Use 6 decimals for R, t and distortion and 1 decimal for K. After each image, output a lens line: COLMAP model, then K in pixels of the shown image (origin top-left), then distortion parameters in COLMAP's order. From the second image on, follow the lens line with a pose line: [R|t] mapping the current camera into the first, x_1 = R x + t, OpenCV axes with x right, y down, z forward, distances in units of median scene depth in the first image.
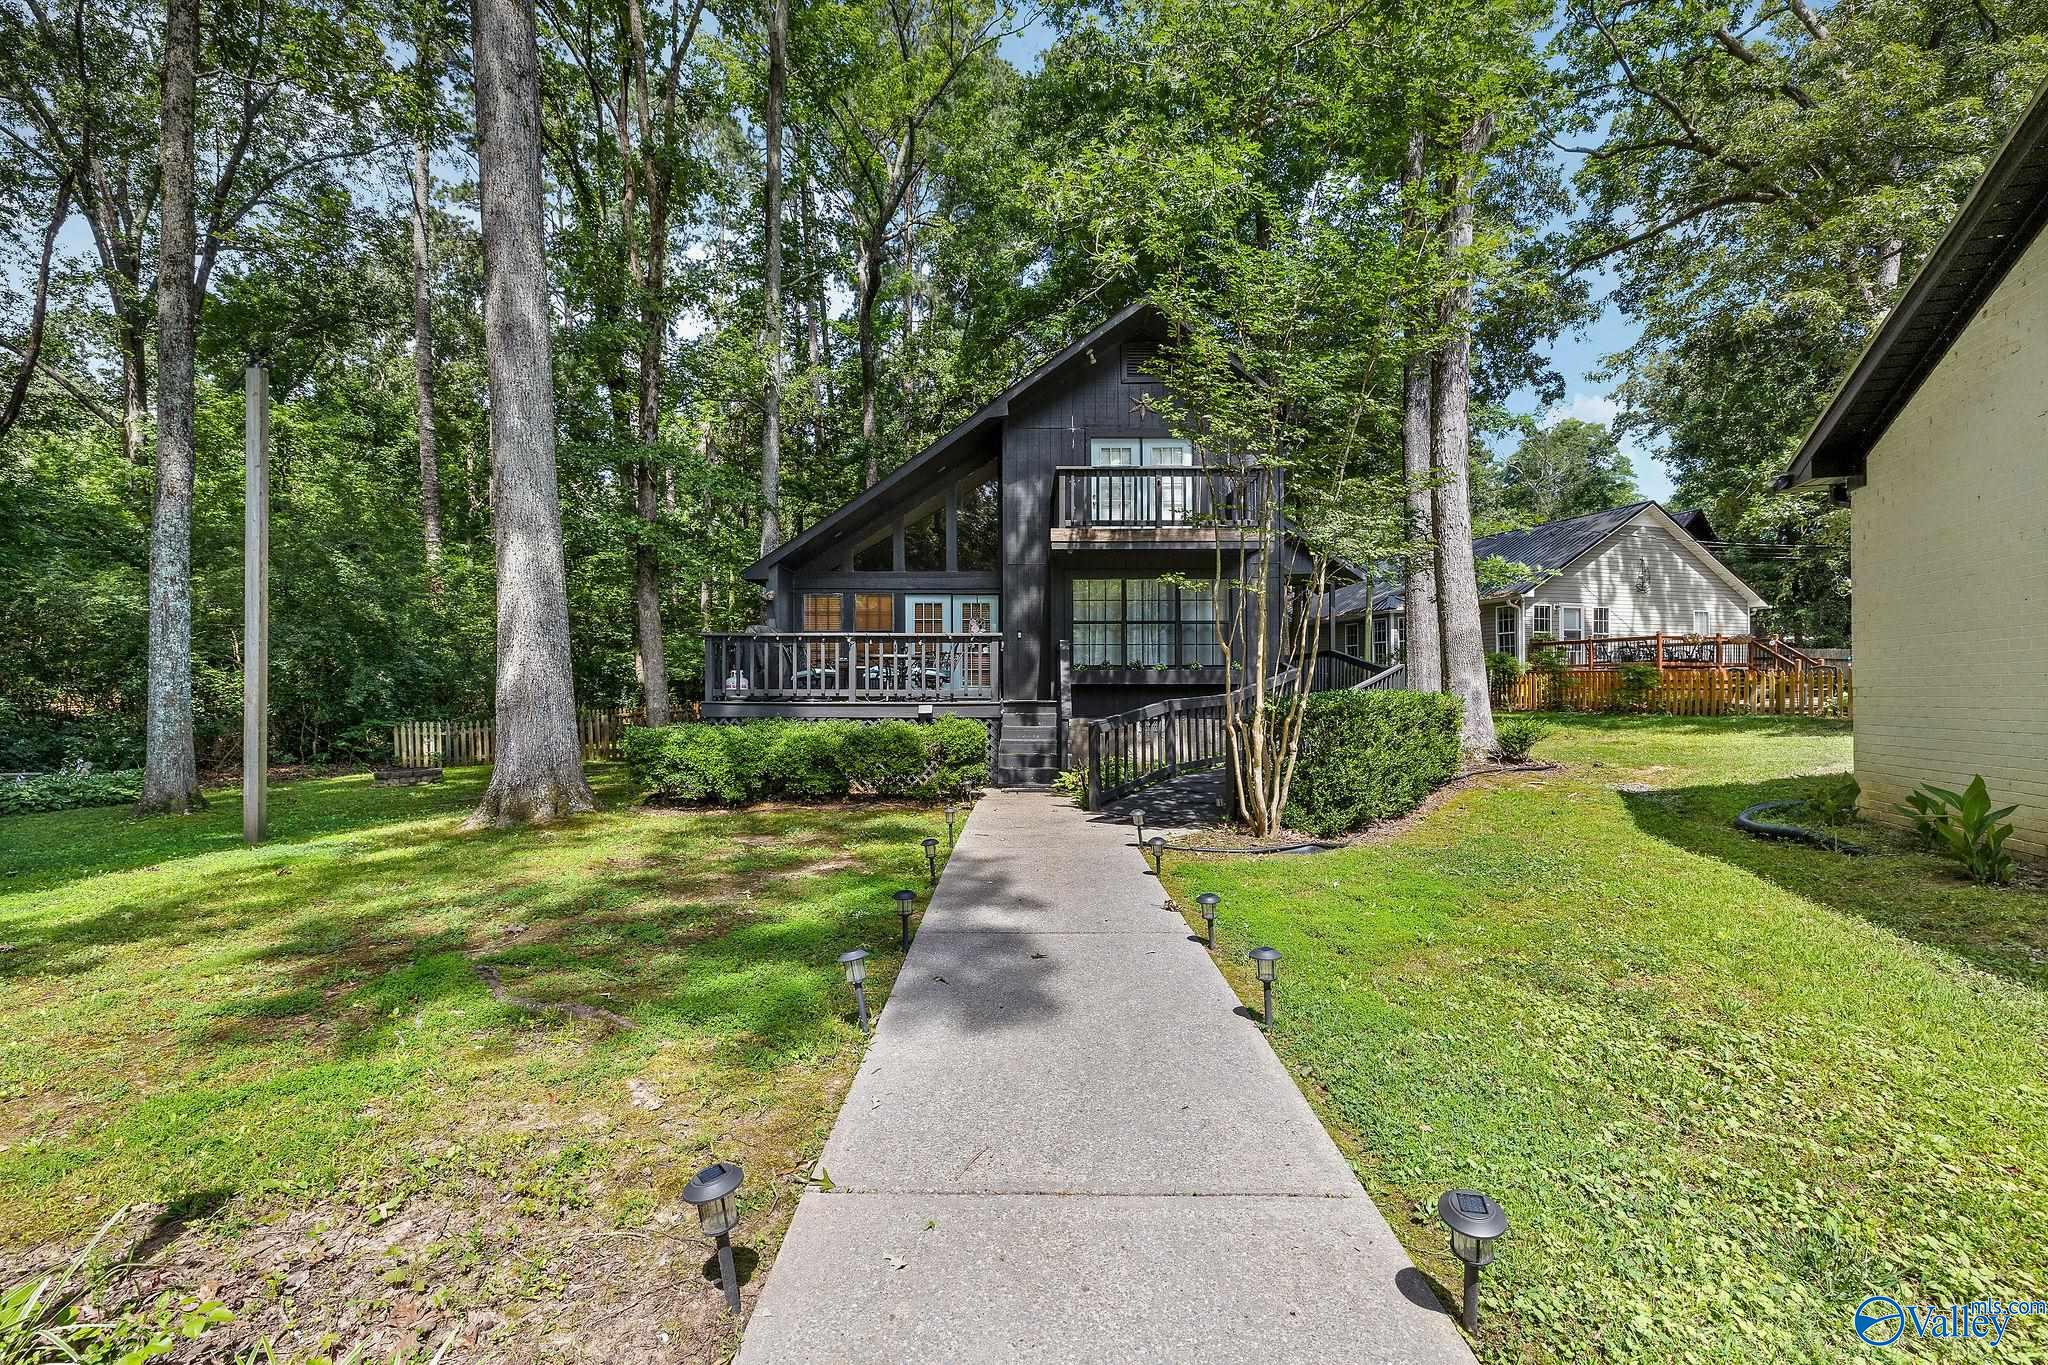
lens RADIAL K [[882.9, 0, 1005.3], [0, 882.9, 679.3], [0, 0, 1]] dist [0.000105, 0.000324]
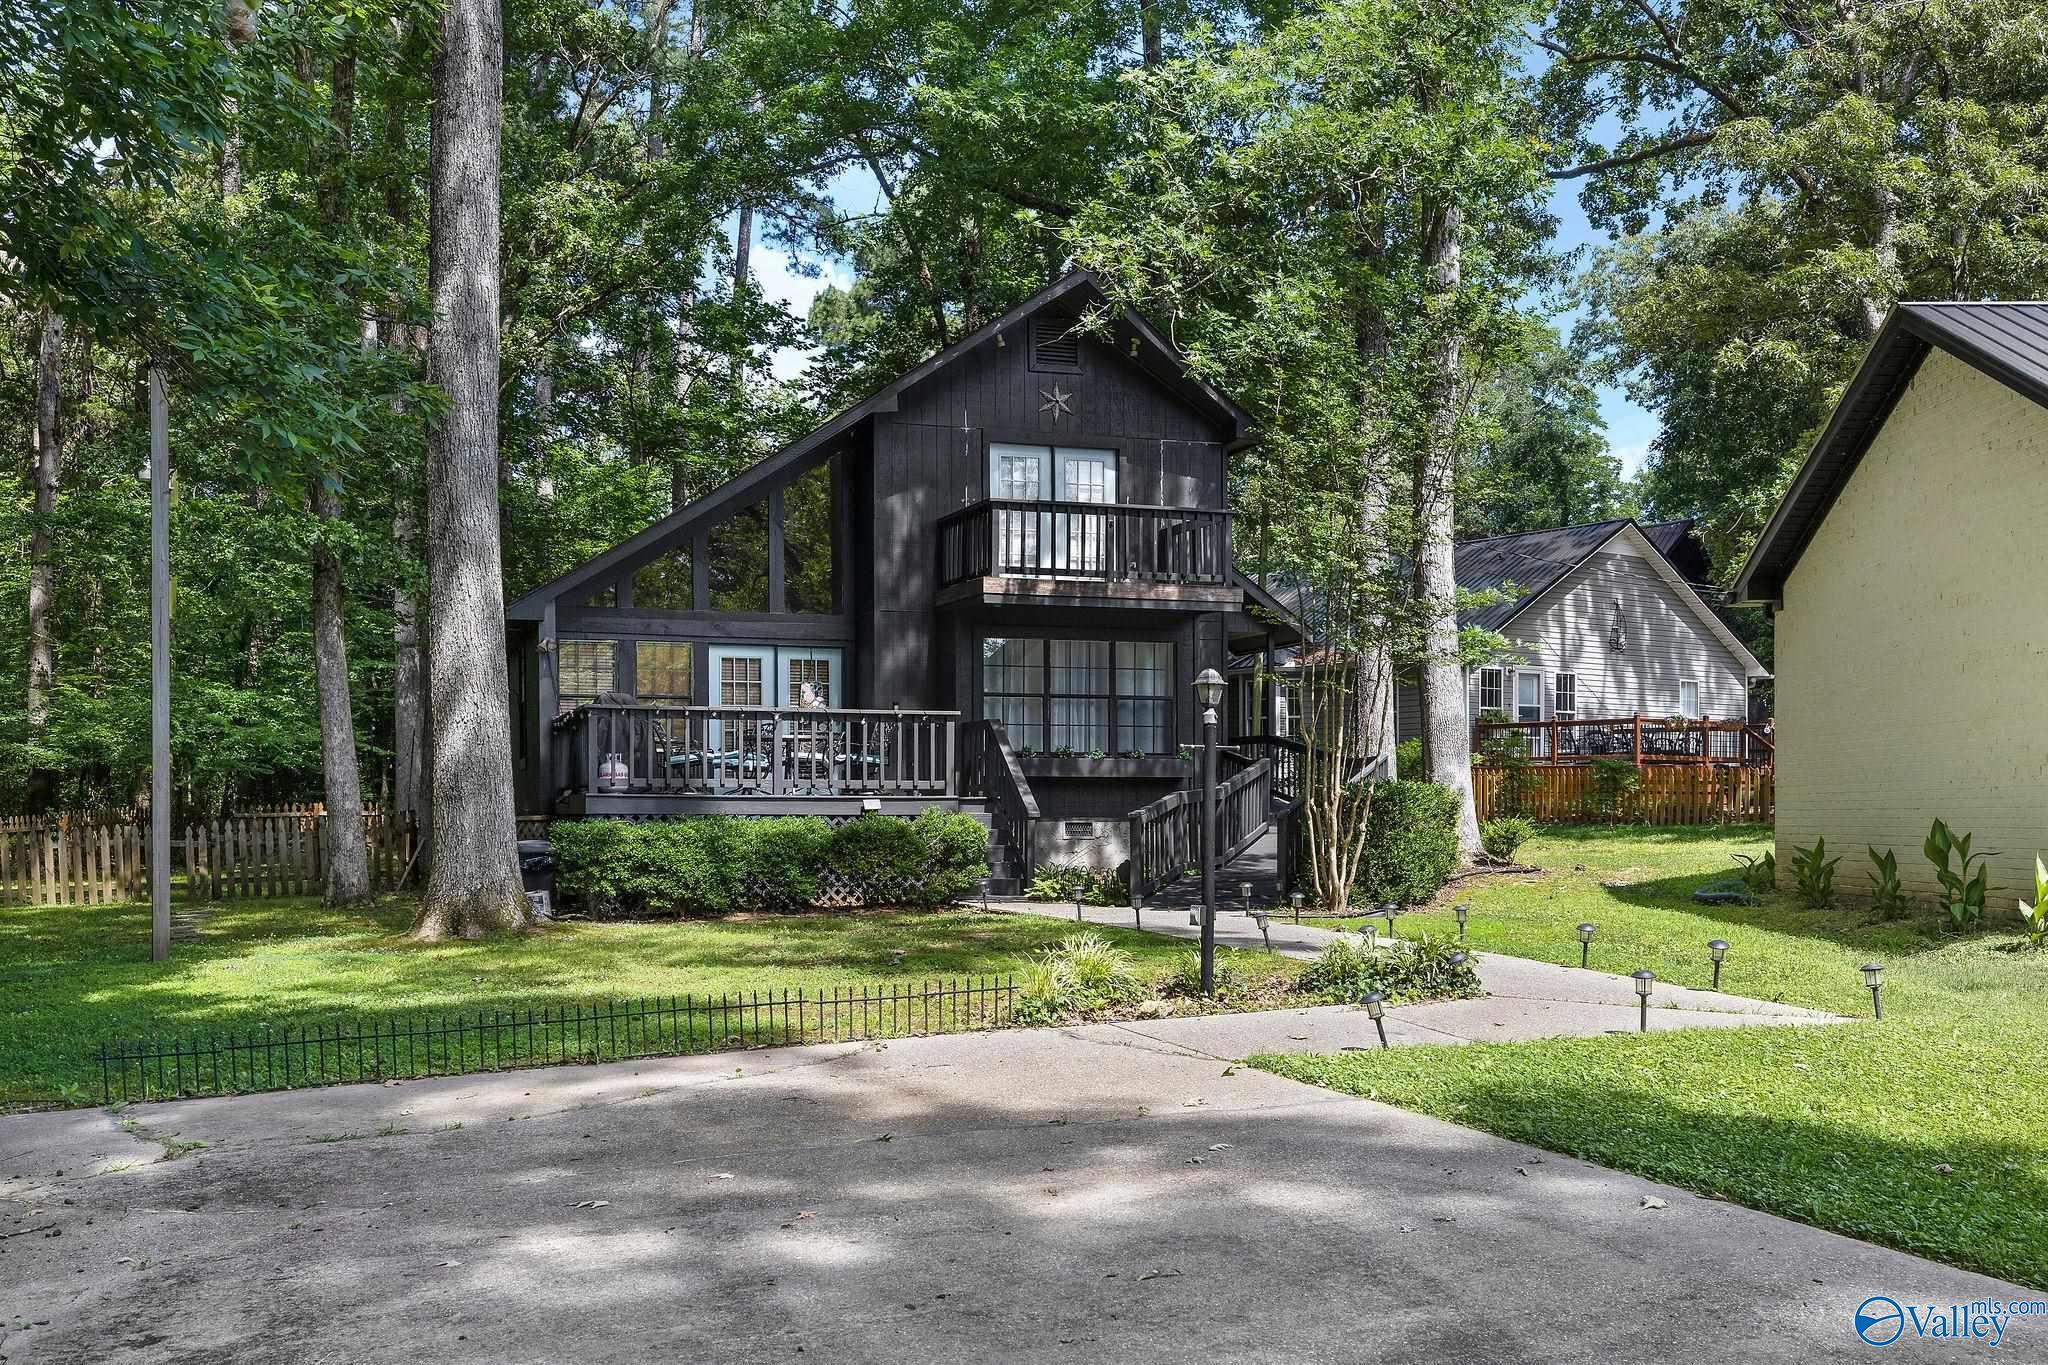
lens RADIAL K [[1991.0, 0, 1012.1], [0, 1991.0, 793.5], [0, 0, 1]] dist [-0.020574, 0.000000]
pose [[0.945039, 0.003886, 0.326935, -0.473931], [-0.006060, 0.999966, 0.005630, 0.010910], [-0.326902, -0.007302, 0.945030, -0.639138]]
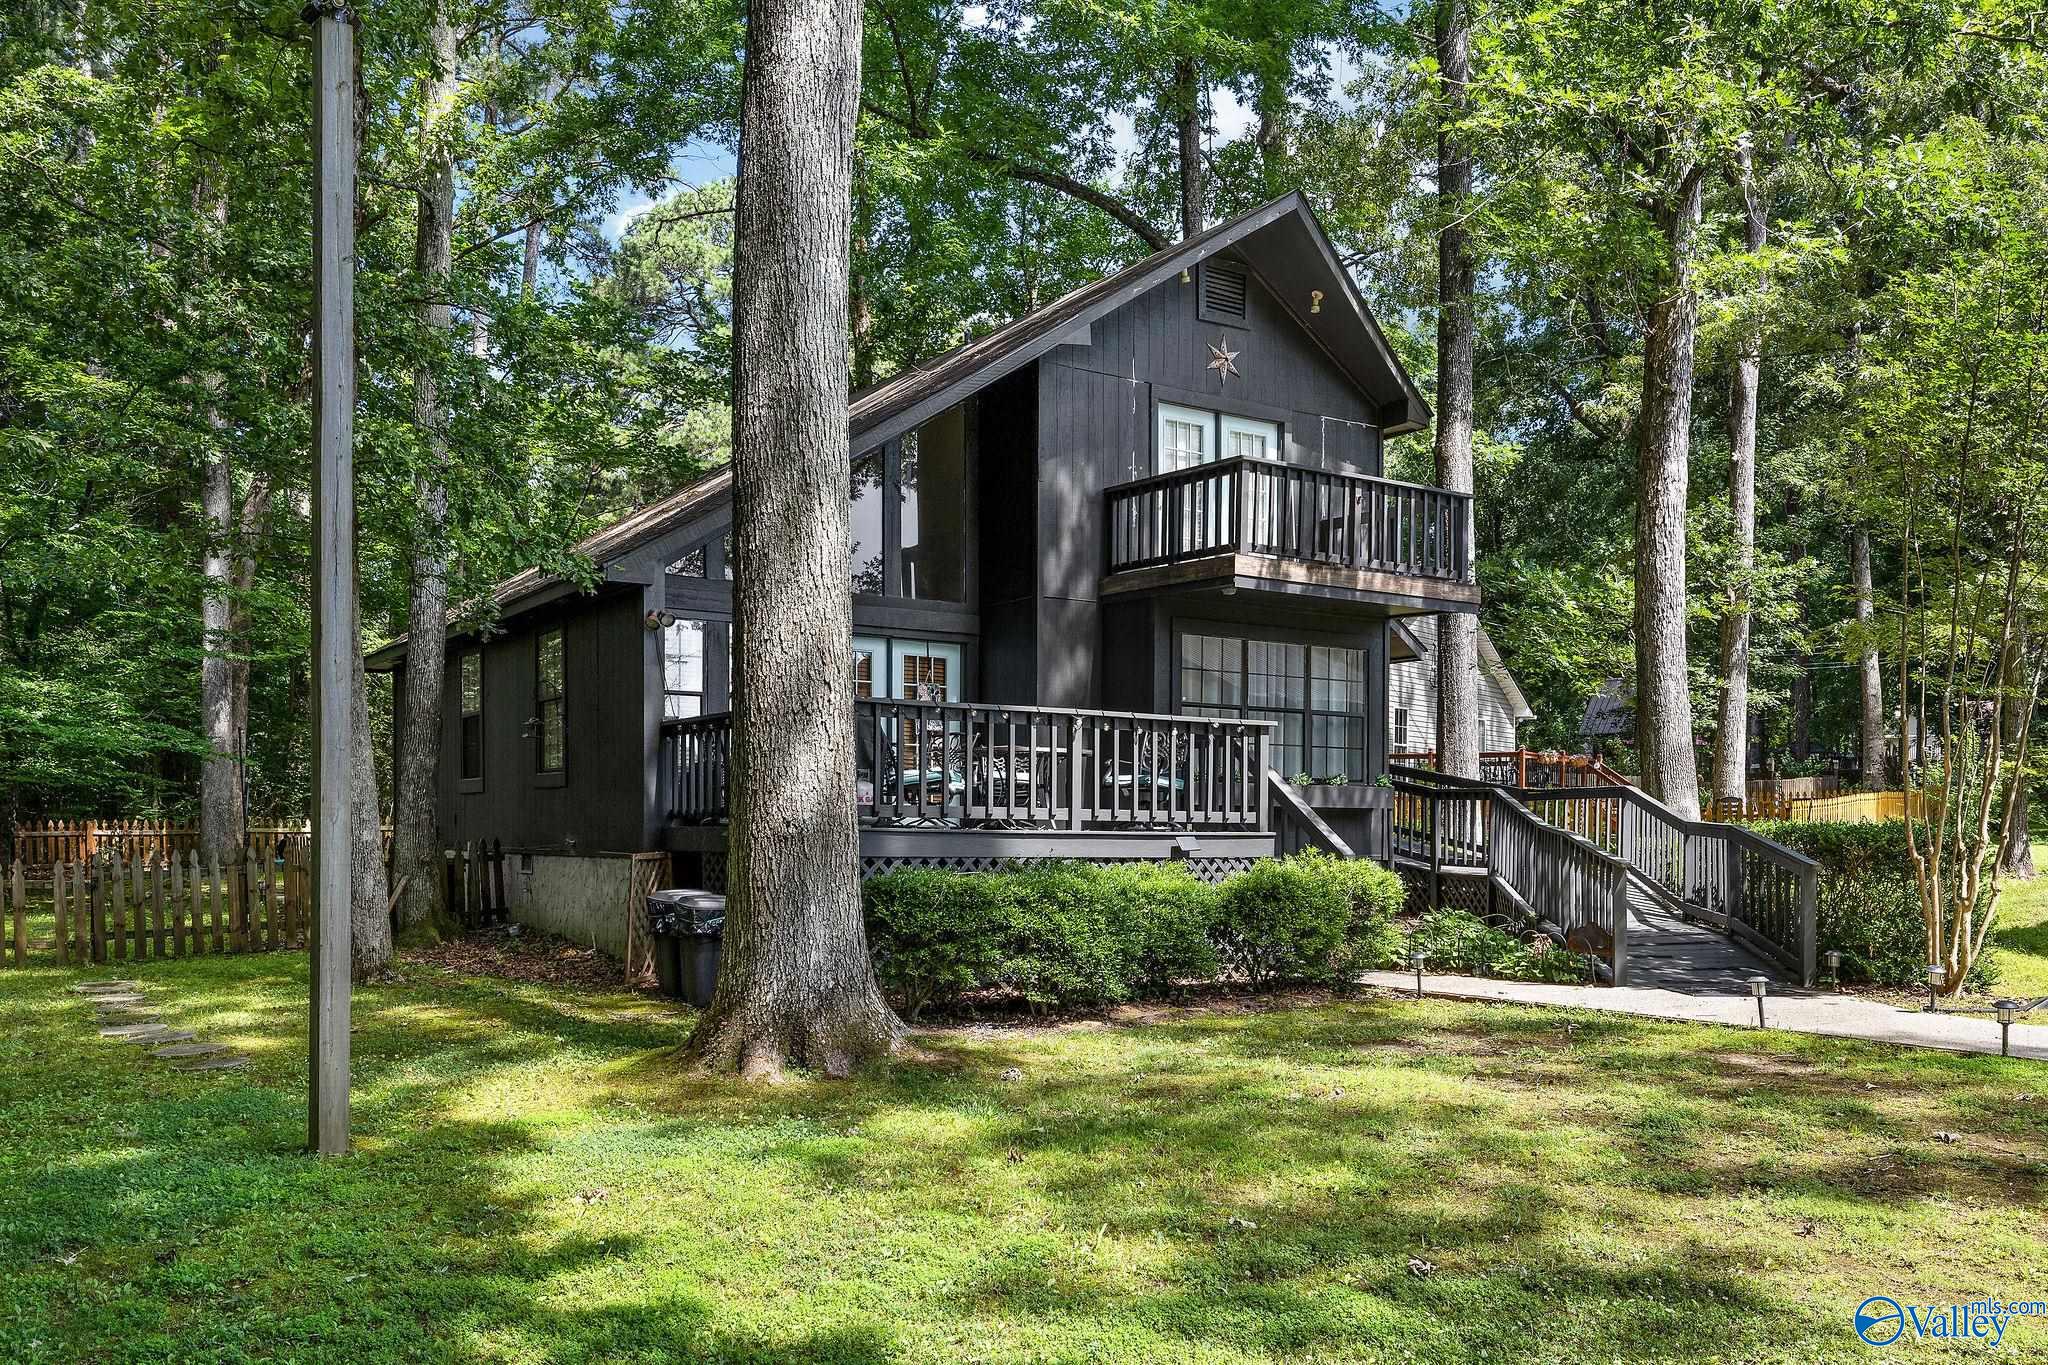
lens RADIAL K [[1665.0, 0, 1047.0], [0, 1665.0, 823.9], [0, 0, 1]] dist [-0.007660, 0.001270]
pose [[0.826296, 0.009354, 0.563158, -0.677359], [-0.017737, 0.999798, 0.009419, 0.009794], [-0.562956, -0.017771, 0.826296, 0.100693]]
